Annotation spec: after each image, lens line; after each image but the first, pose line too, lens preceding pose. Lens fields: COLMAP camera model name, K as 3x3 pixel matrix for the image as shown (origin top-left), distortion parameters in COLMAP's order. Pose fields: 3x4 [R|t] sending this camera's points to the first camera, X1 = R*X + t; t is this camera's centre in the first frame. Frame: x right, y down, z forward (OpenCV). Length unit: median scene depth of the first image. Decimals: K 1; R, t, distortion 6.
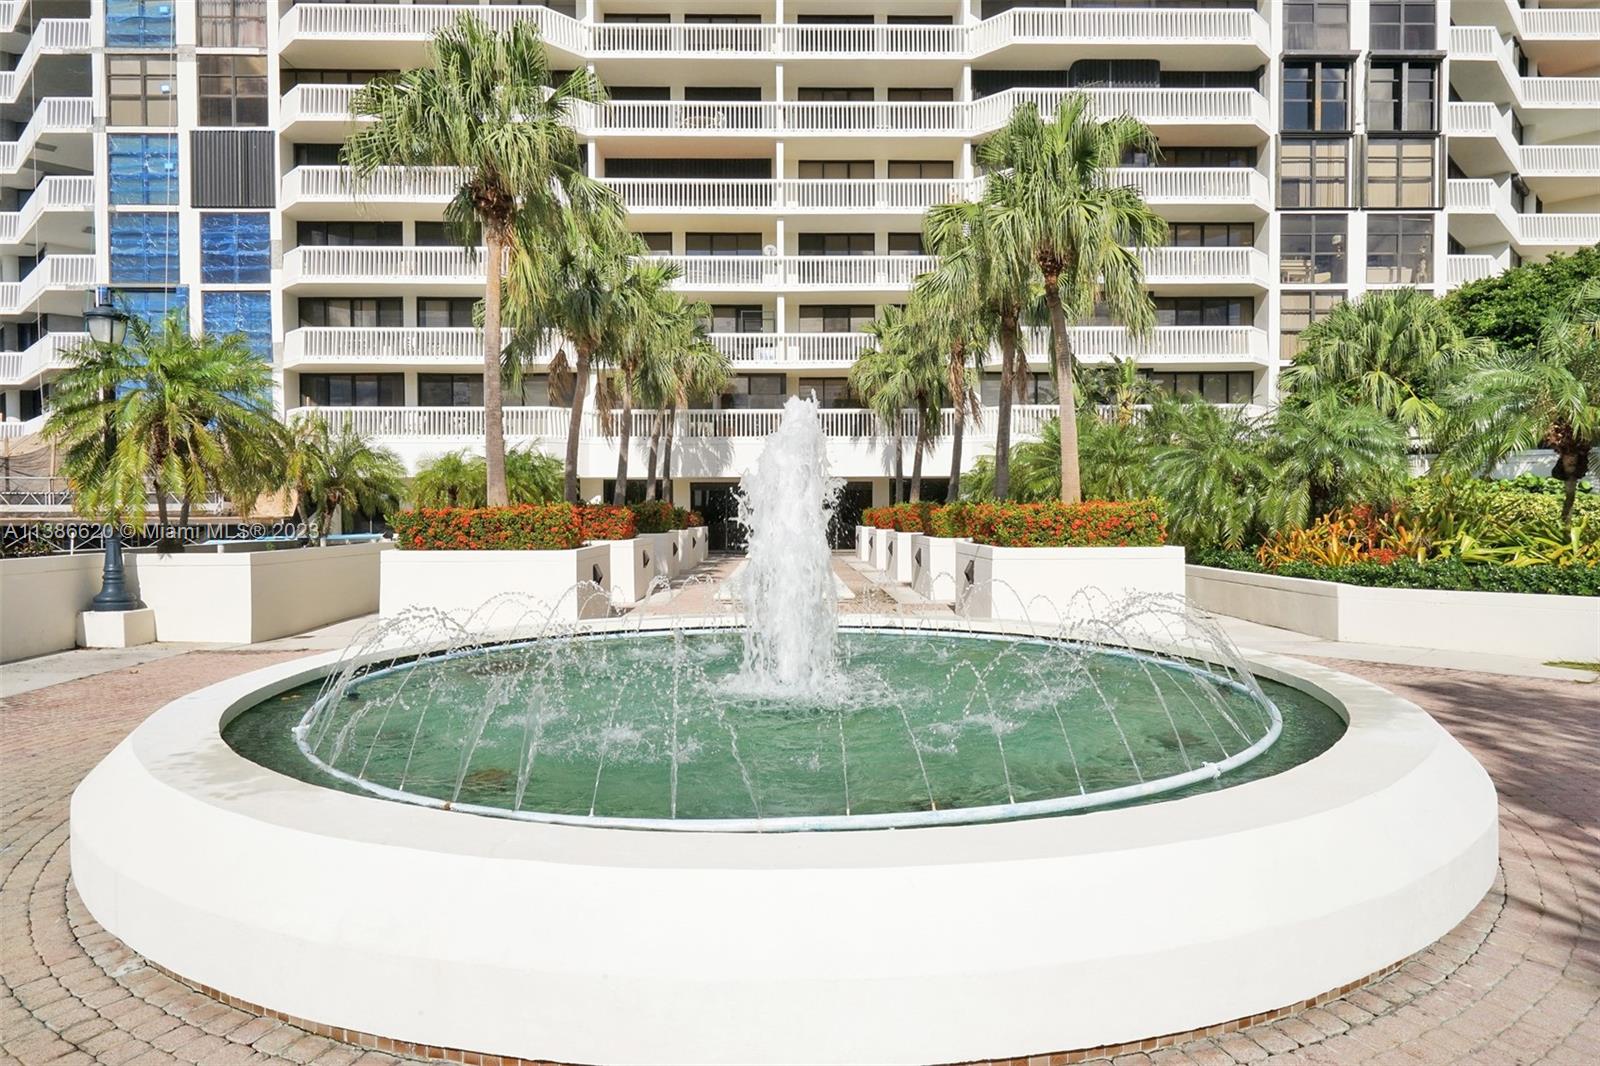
lens RADIAL K [[975.0, 0, 800.0], [0, 975.0, 533.0], [0, 0, 1]] dist [0.002046, -0.000661]
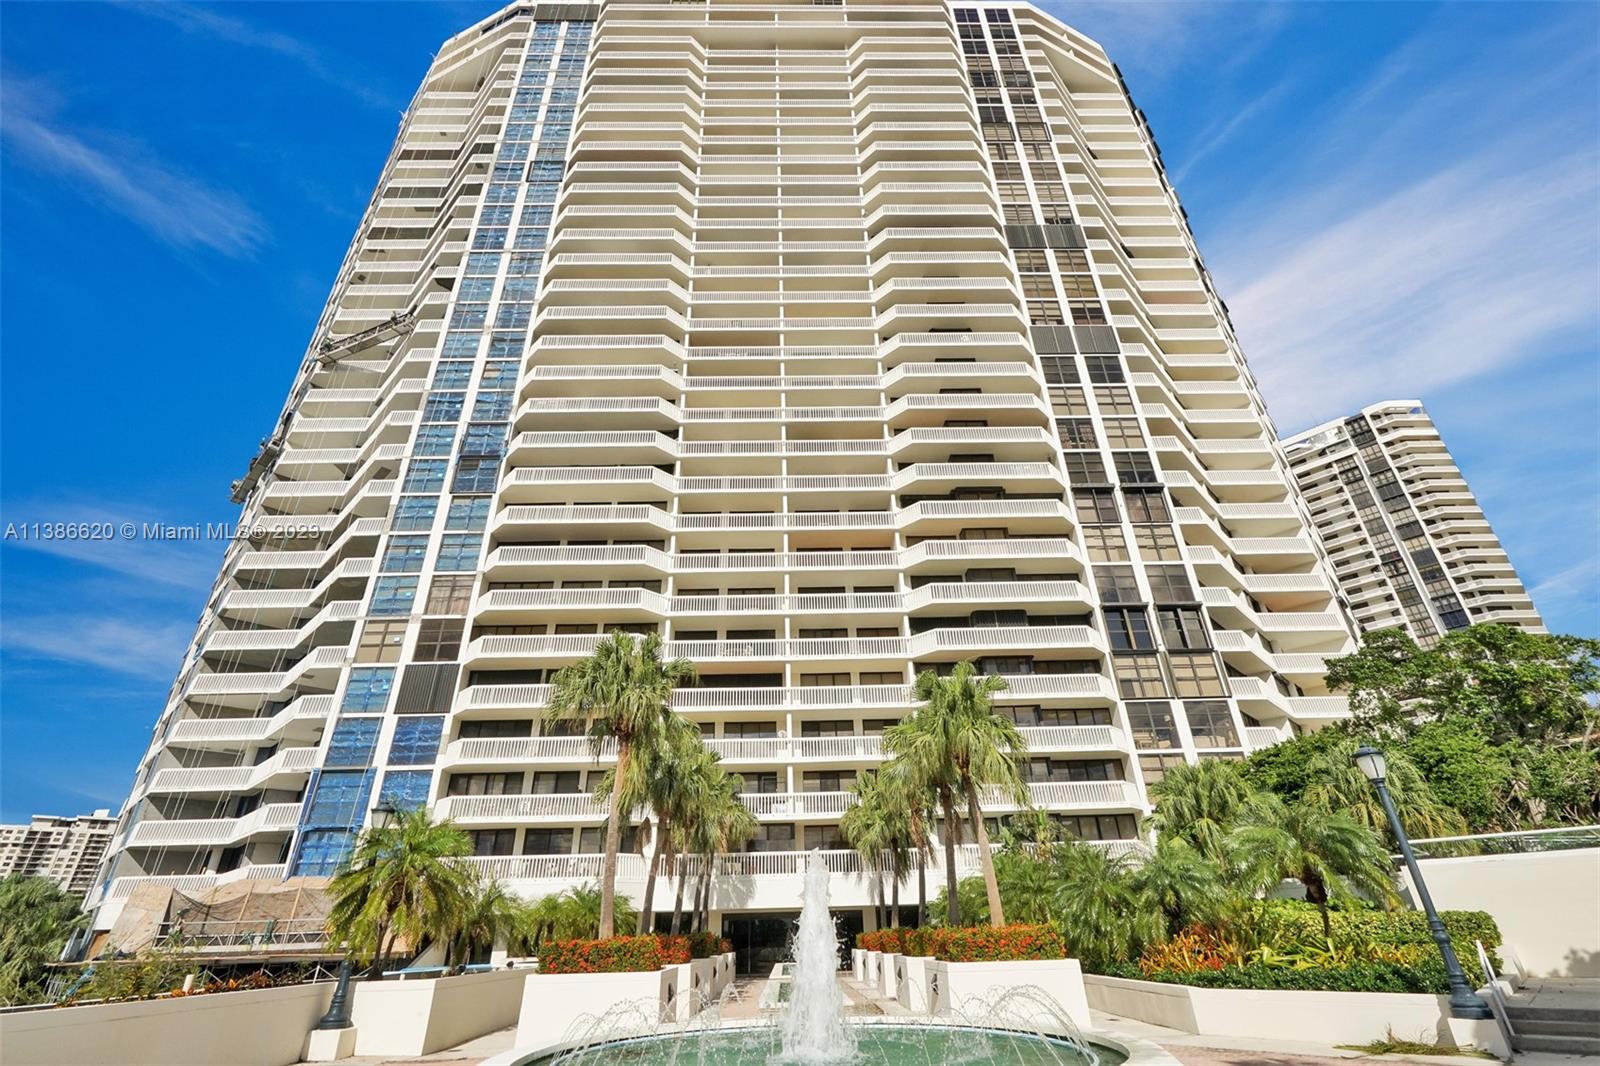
lens RADIAL K [[738.8, 0, 800.0], [0, 738.8, 533.0], [0, 0, 1]] dist [-0.005661, 0.008205]
pose [[0.999800, -0.018438, 0.007792, -0.007340], [0.019866, 0.866294, -0.499140, 0.001871], [0.002453, 0.499195, 0.866486, -0.111298]]
